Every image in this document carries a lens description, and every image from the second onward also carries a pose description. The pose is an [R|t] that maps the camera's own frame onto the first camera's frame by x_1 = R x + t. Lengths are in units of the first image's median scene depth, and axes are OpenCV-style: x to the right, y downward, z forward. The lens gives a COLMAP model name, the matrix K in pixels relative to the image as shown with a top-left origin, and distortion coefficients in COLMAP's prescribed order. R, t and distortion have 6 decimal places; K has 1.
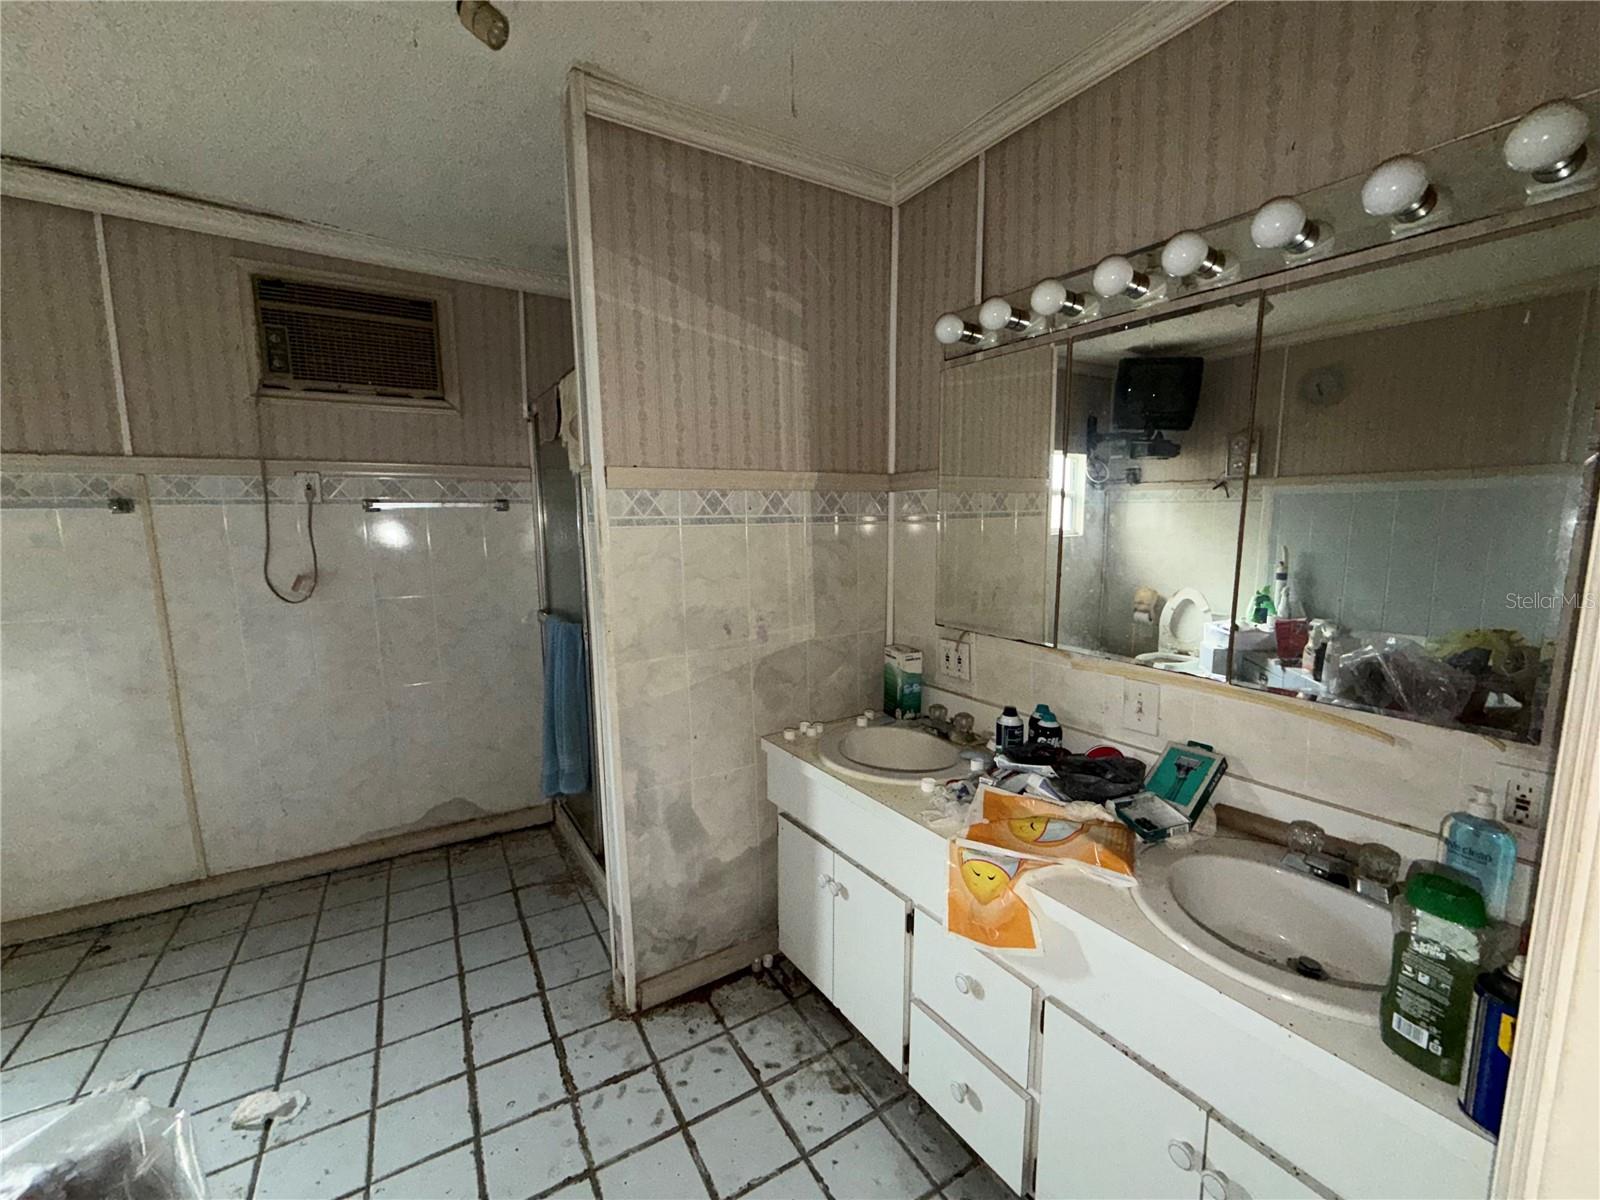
lens RADIAL K [[638.0, 0, 799.1], [0, 638.0, 604.7], [0, 0, 1]] dist [-0.000579, -0.000063]
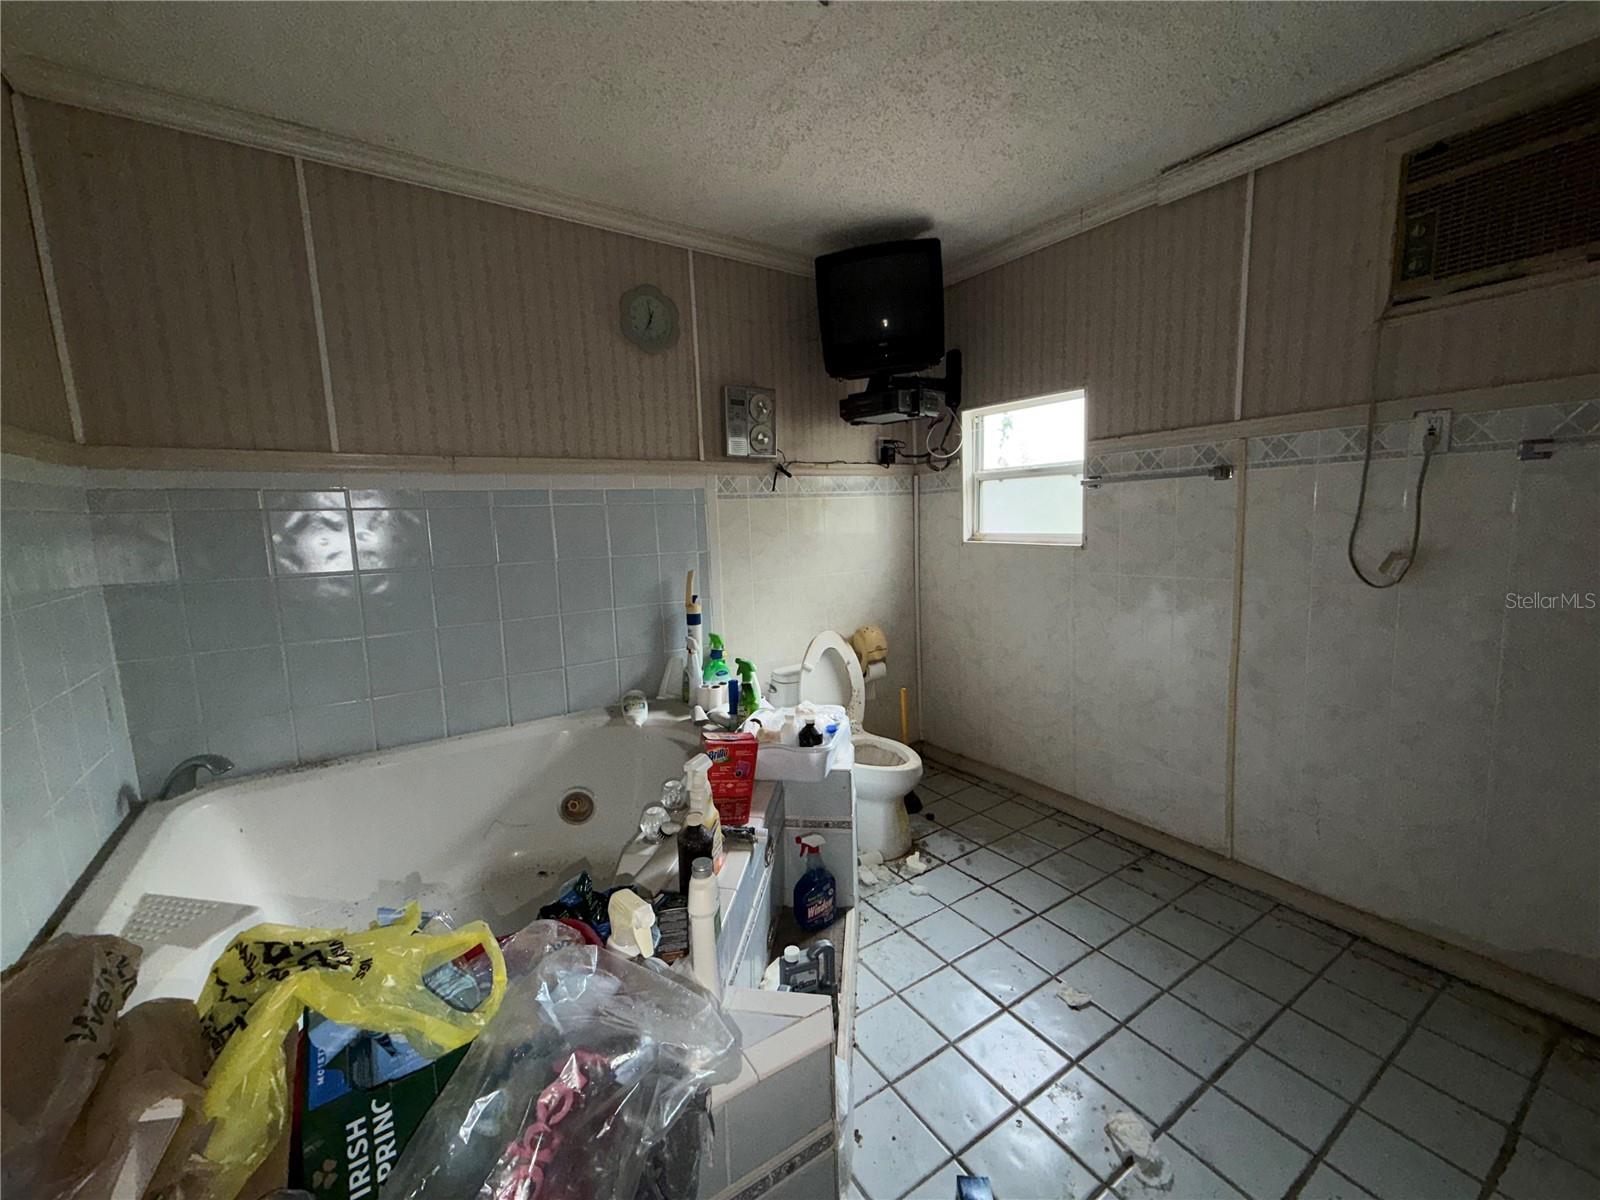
lens RADIAL K [[638.0, 0, 799.1], [0, 638.0, 598.6], [0, 0, 1]] dist [-0.000579, -0.000063]
pose [[0.022292, 0.138794, -0.990070, -0.046148], [-0.096864, 0.985957, 0.136036, -0.028114], [0.995048, 0.092869, 0.035423, 0.295111]]
